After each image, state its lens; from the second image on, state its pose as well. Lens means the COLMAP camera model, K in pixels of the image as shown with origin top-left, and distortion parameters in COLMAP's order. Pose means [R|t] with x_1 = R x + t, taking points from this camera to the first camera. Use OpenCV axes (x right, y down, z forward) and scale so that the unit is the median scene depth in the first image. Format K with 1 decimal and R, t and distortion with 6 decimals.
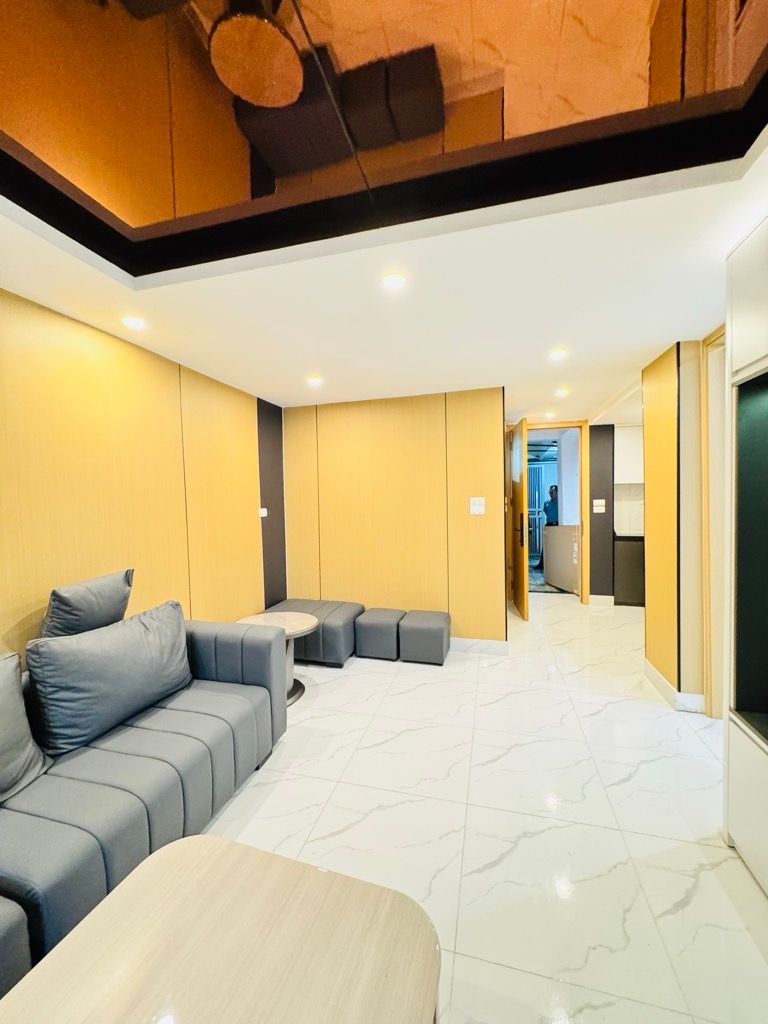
lens RADIAL K [[407.2, 0, 386.7], [0, 407.2, 514.1], [0, 0, 1]] dist [-0.000374, 0.000372]
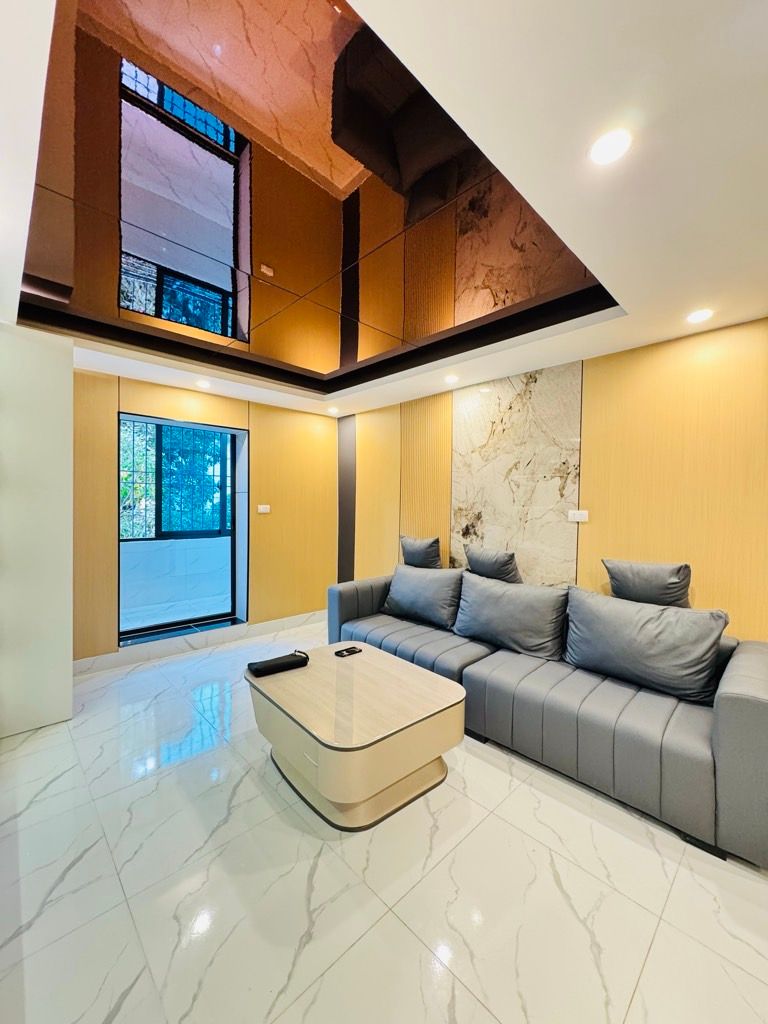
lens RADIAL K [[407.2, 0, 384.6], [0, 407.2, 511.9], [0, 0, 1]] dist [-0.000374, 0.000372]
pose [[-0.515418, 0.022541, -0.856642, 0.398100], [-0.042167, 0.997776, 0.051626, -0.009569], [0.855901, 0.062730, -0.513322, 0.548880]]
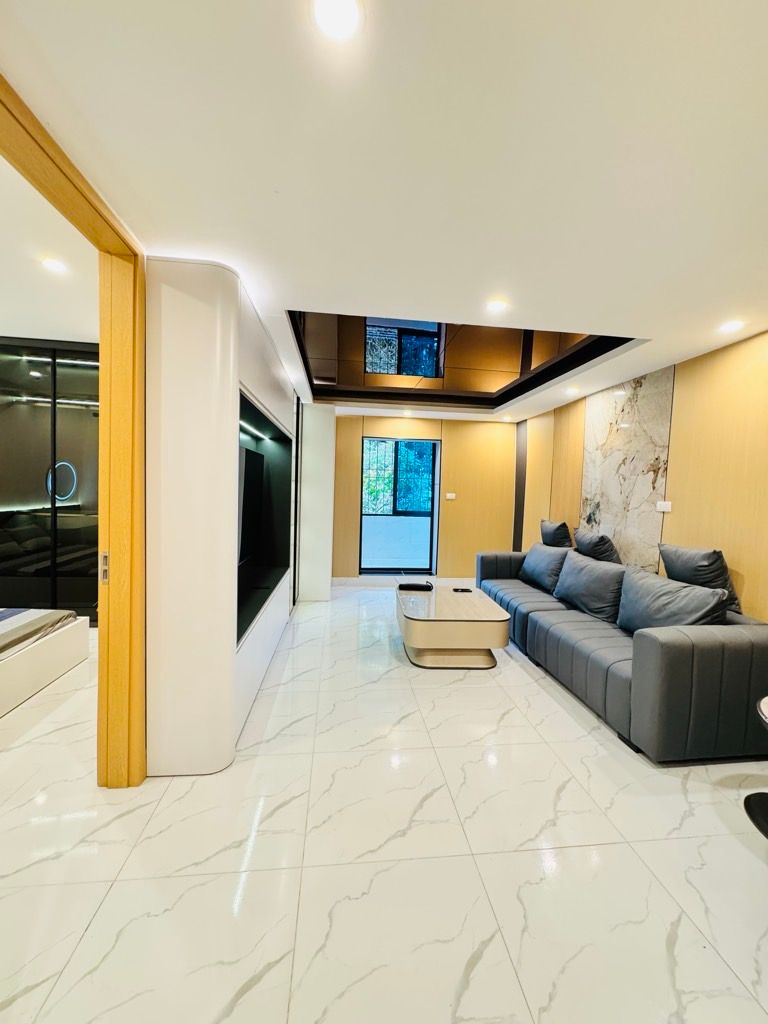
lens RADIAL K [[407.2, 0, 383.2], [0, 407.2, 510.2], [0, 0, 1]] dist [-0.000374, 0.000372]
pose [[-0.931422, 0.005494, -0.363900, 0.411765], [-0.030982, 0.995059, 0.094323, -0.033750], [0.362621, 0.099129, -0.926650, 1.077713]]
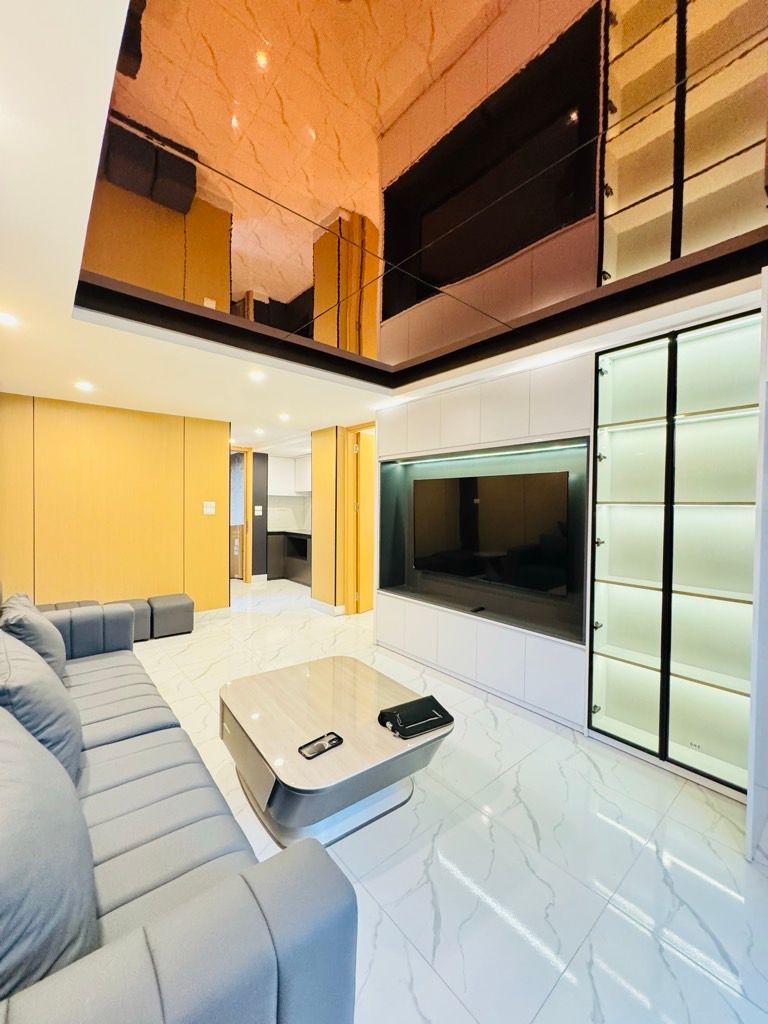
lens RADIAL K [[407.2, 0, 384.2], [0, 407.2, 513.0], [0, 0, 1]] dist [-0.000374, 0.000372]
pose [[0.570114, 0.009645, 0.821509, -0.568179], [0.008803, 0.999802, -0.017847, 0.026241], [-0.821518, 0.017407, 0.569916, -0.224219]]
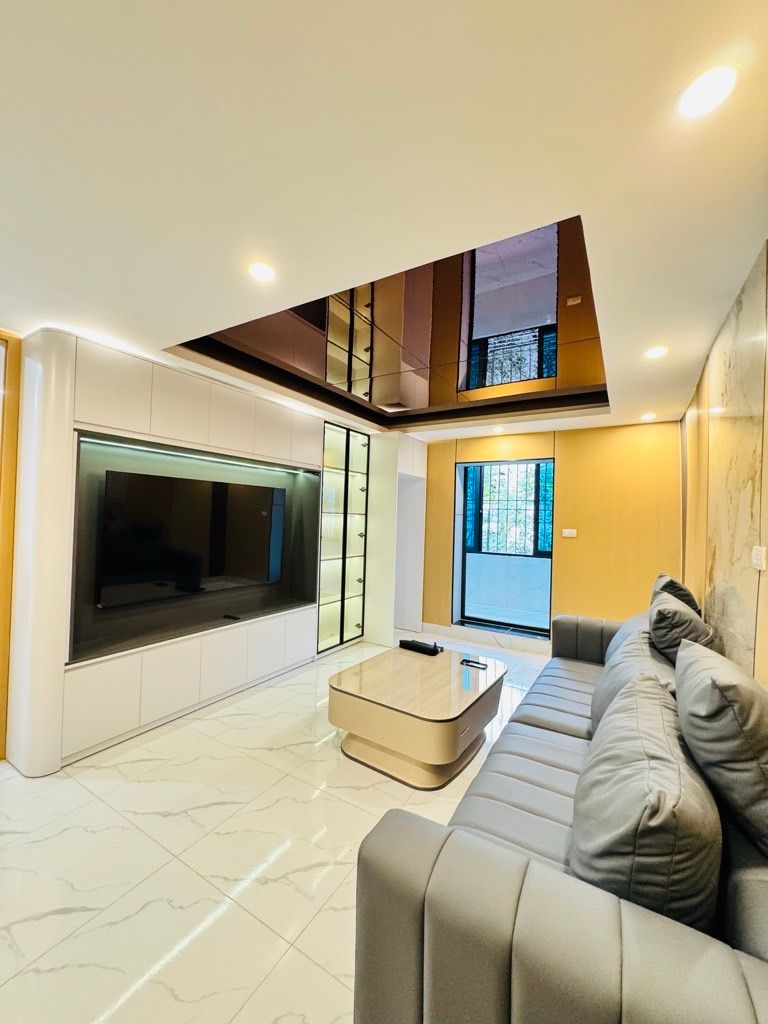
lens RADIAL K [[407.2, 0, 385.0], [0, 407.2, 513.7], [0, 0, 1]] dist [-0.000374, 0.000372]
pose [[-0.961008, -0.007909, 0.276407, -0.262655], [-0.001241, 0.999704, 0.024288, -0.026771], [-0.276517, 0.022998, -0.960734, 0.939734]]
